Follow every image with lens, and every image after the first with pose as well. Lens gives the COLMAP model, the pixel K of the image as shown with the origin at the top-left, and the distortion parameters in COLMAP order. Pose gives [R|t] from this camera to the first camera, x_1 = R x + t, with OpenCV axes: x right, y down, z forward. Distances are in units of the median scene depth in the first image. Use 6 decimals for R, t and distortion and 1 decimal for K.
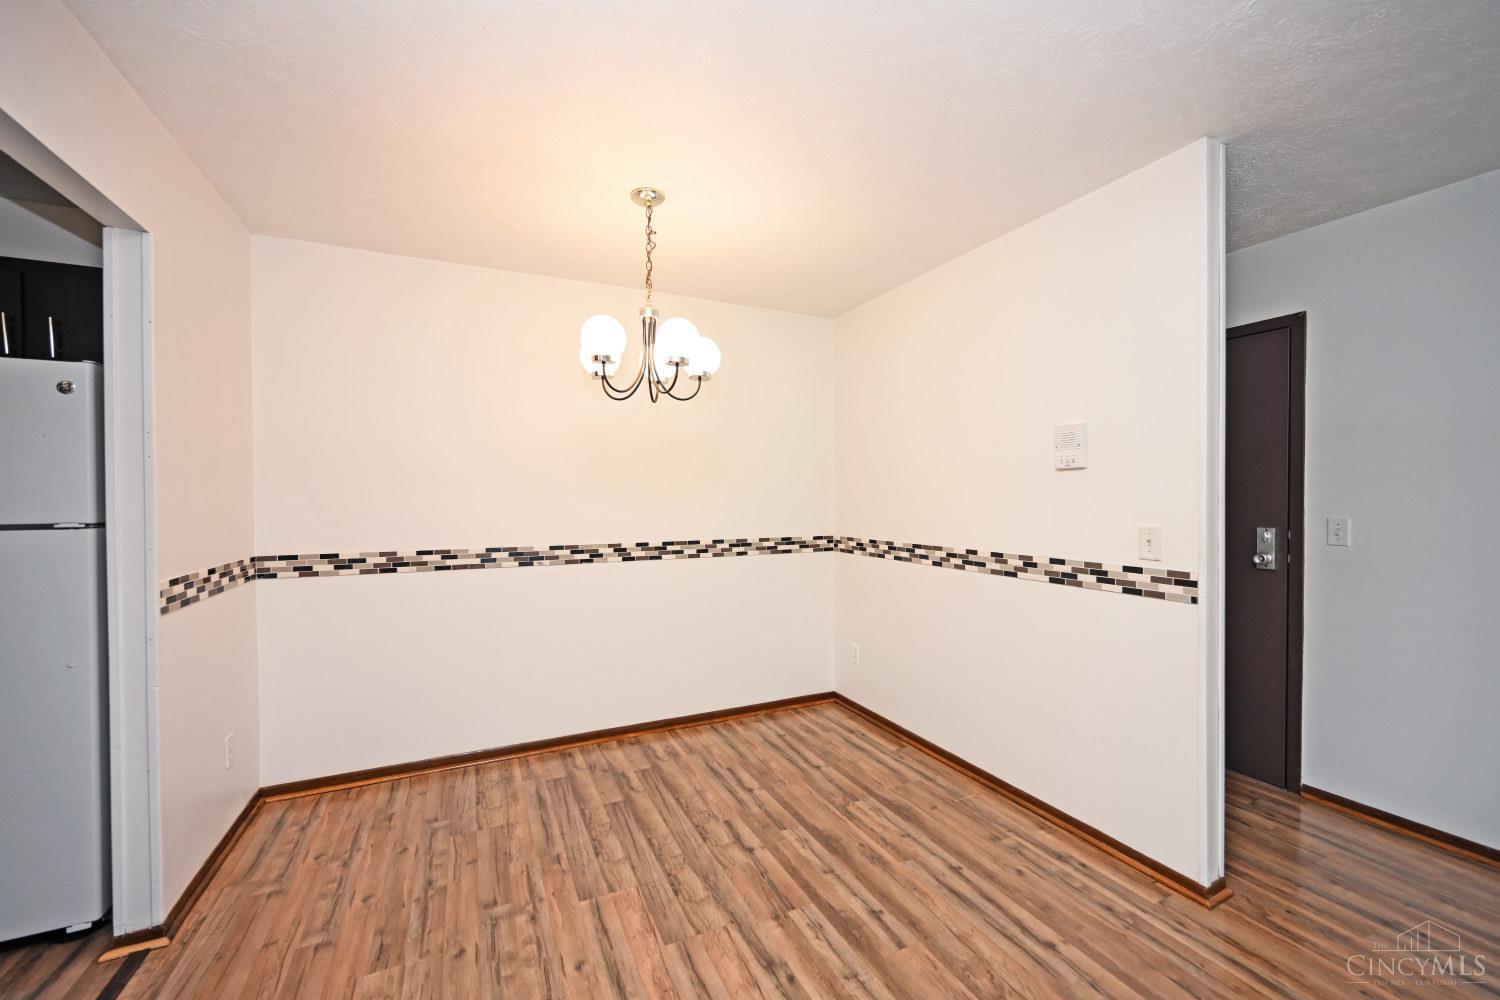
lens RADIAL K [[602.7, 0, 750.0], [0, 602.7, 500.0], [0, 0, 1]] dist [-0.000839, -0.000147]
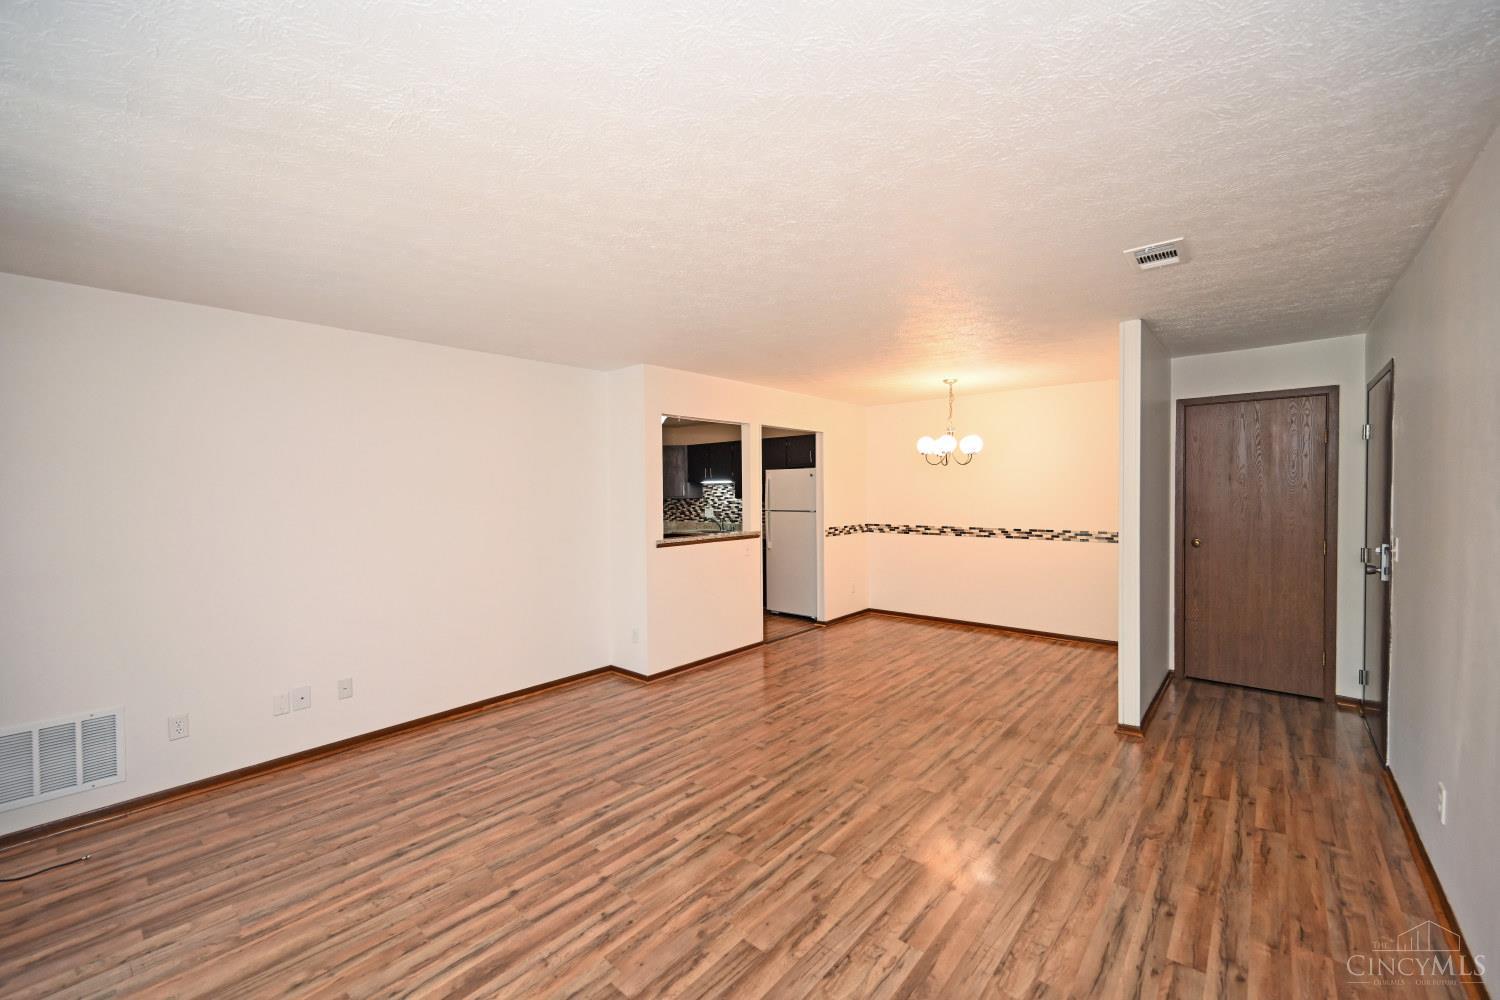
lens RADIAL K [[602.7, 0, 750.0], [0, 602.7, 500.0], [0, 0, 1]] dist [-0.000839, -0.000147]
pose [[0.398683, 0.015407, -0.916959, 1.310900], [0.003964, 0.999821, 0.018523, -0.059633], [0.917080, -0.011019, 0.398550, -0.518788]]
